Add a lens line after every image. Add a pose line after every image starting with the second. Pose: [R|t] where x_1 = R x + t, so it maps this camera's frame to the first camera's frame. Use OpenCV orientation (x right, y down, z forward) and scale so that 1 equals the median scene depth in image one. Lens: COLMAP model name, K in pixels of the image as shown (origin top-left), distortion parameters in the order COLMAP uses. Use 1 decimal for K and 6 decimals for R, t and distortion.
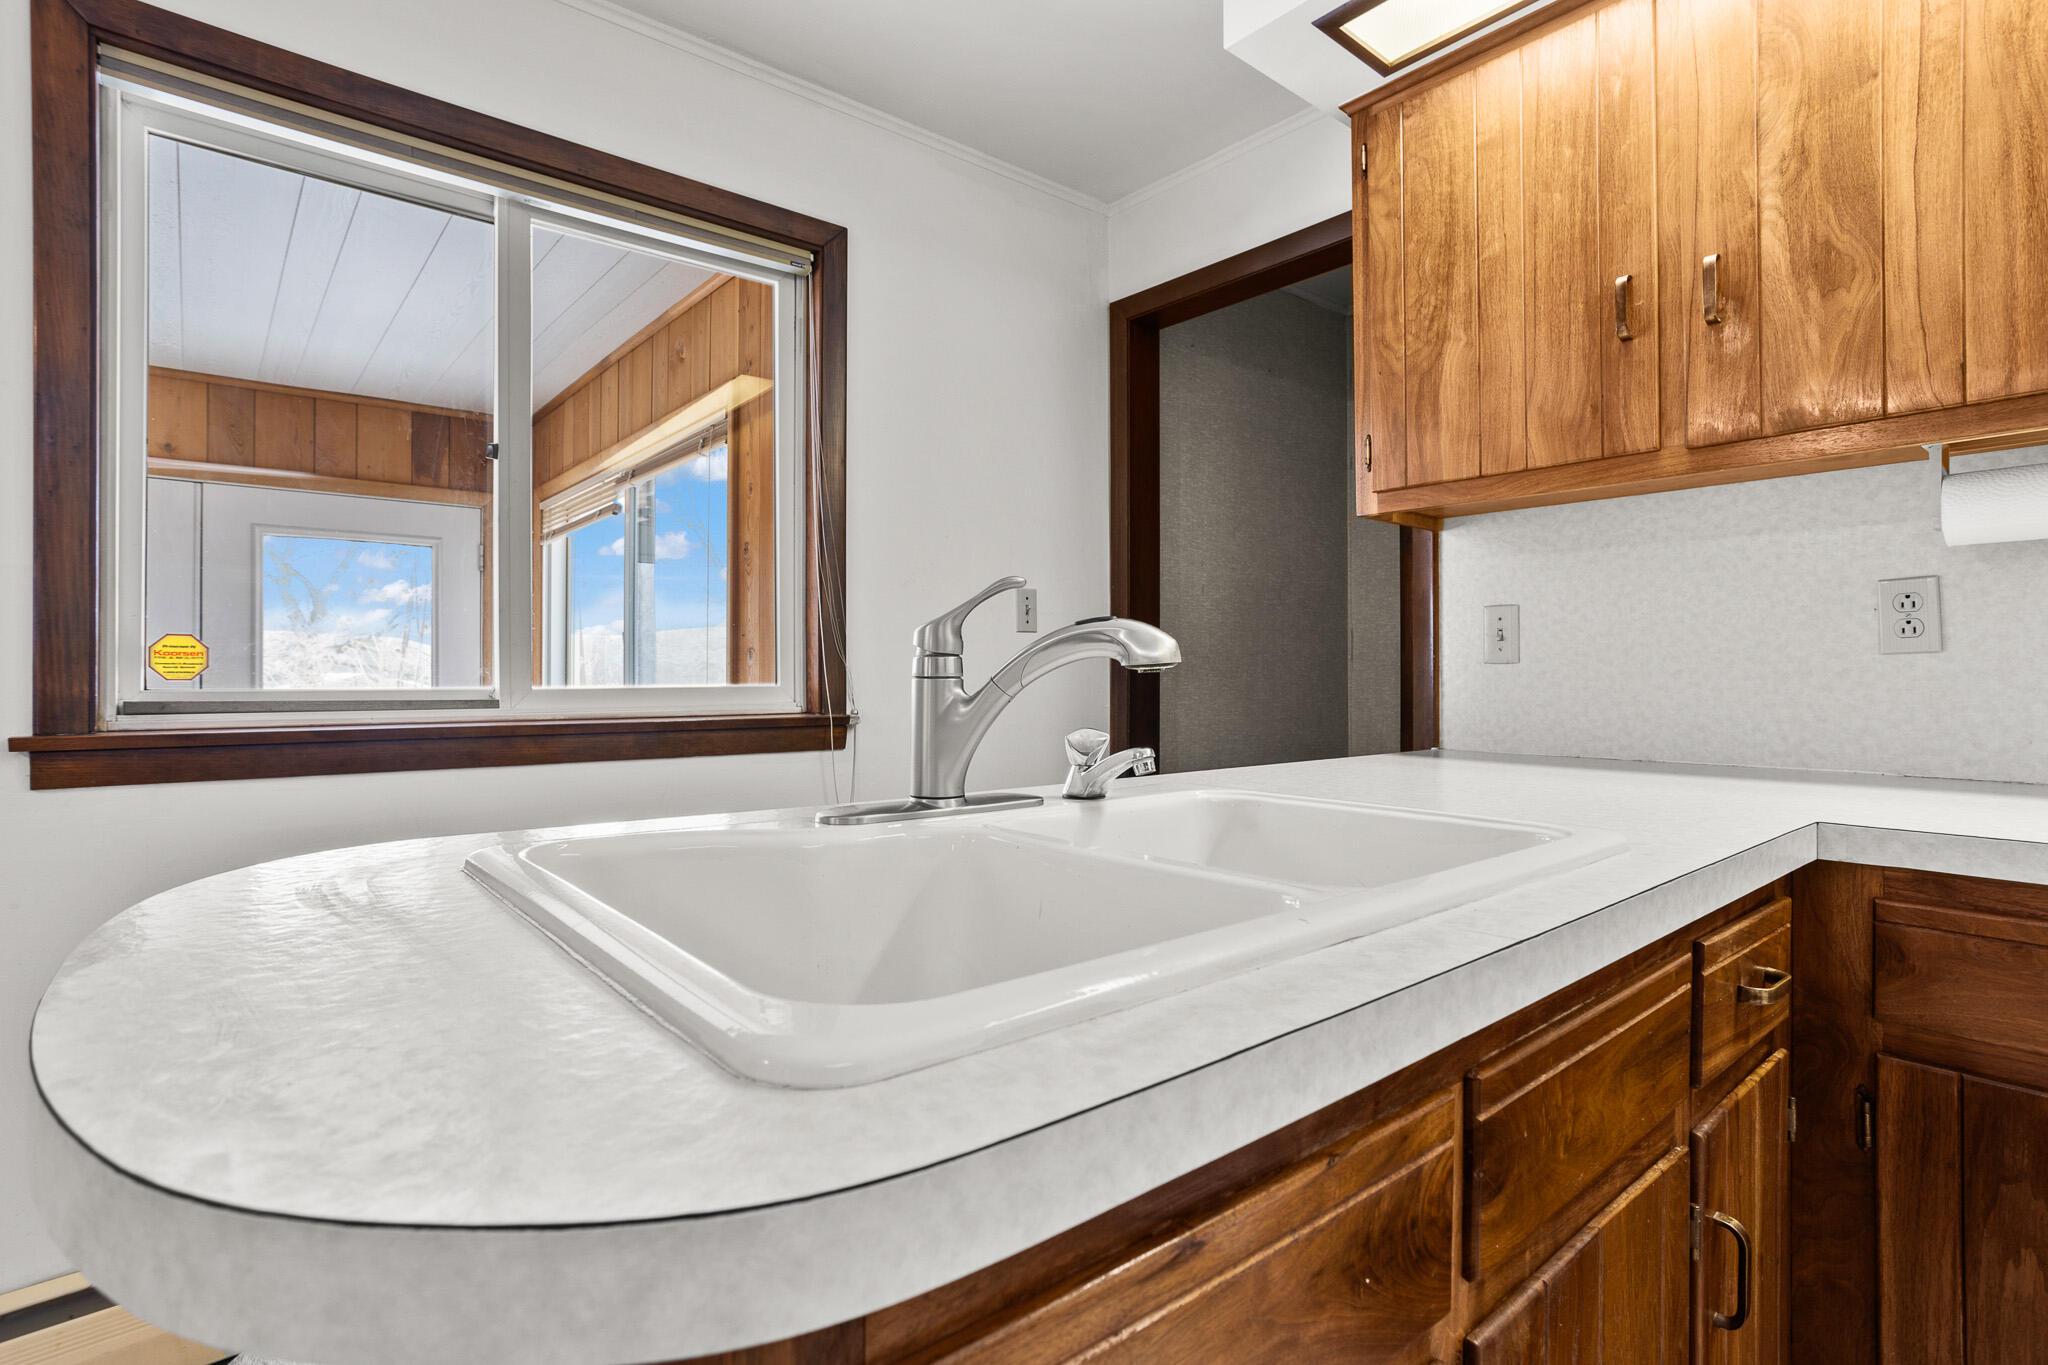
lens RADIAL K [[981.0, 0, 1019.9], [0, 981.0, 678.2], [0, 0, 1]] dist [-0.058430, 0.032417]
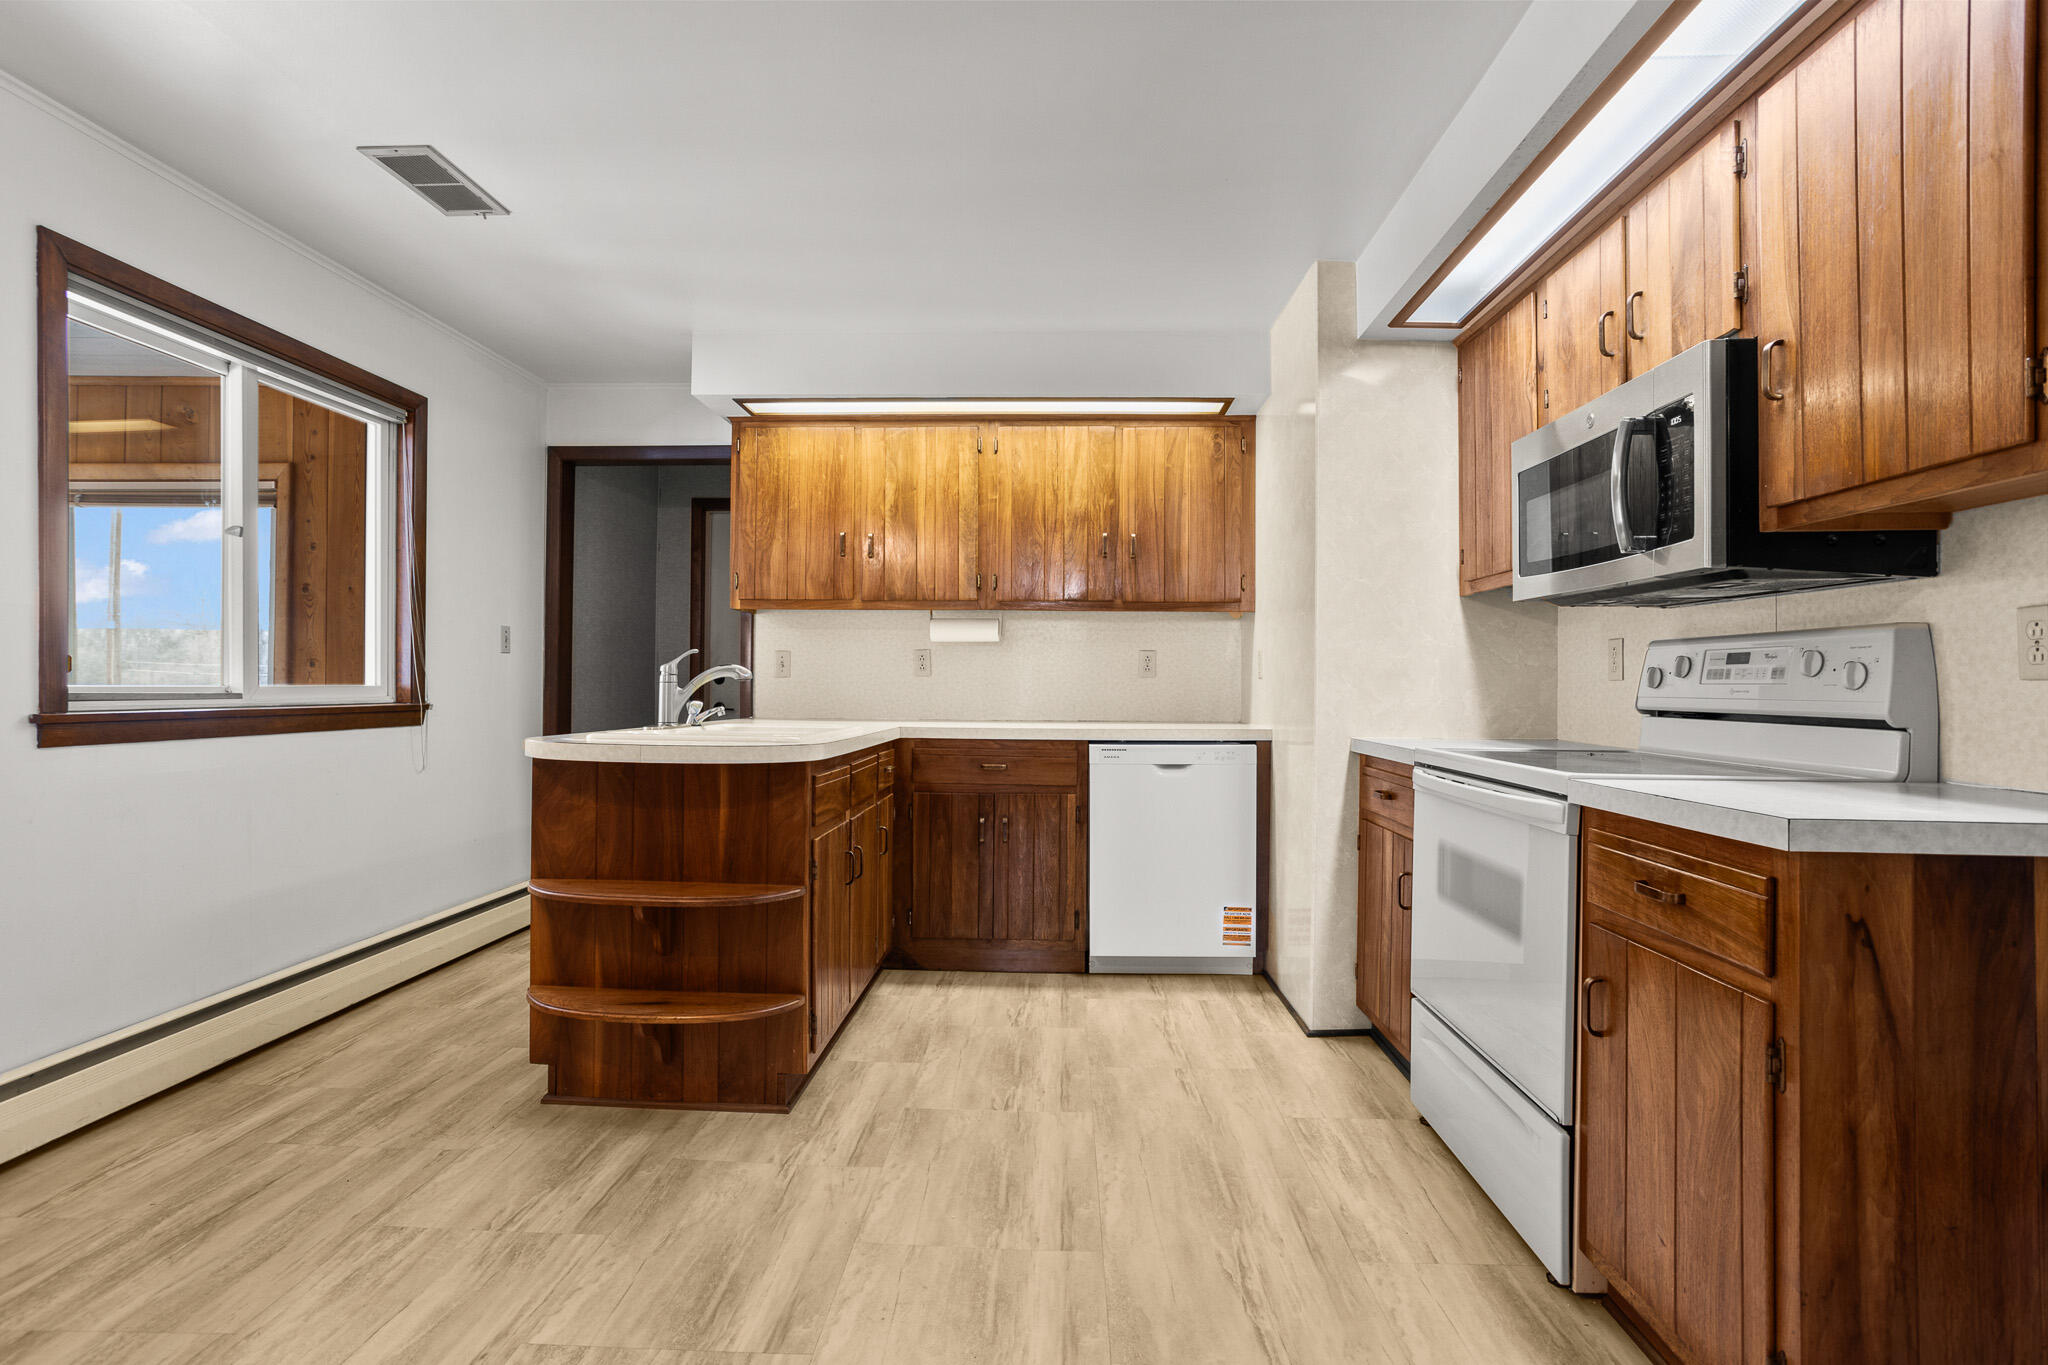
lens RADIAL K [[981.0, 0, 1019.9], [0, 981.0, 678.2], [0, 0, 1]] dist [-0.058430, 0.032417]
pose [[0.669405, 0.010987, 0.742816, -0.918651], [-0.006088, 0.999938, -0.009304, 0.005662], [-0.742872, 0.001706, 0.669431, -1.030026]]
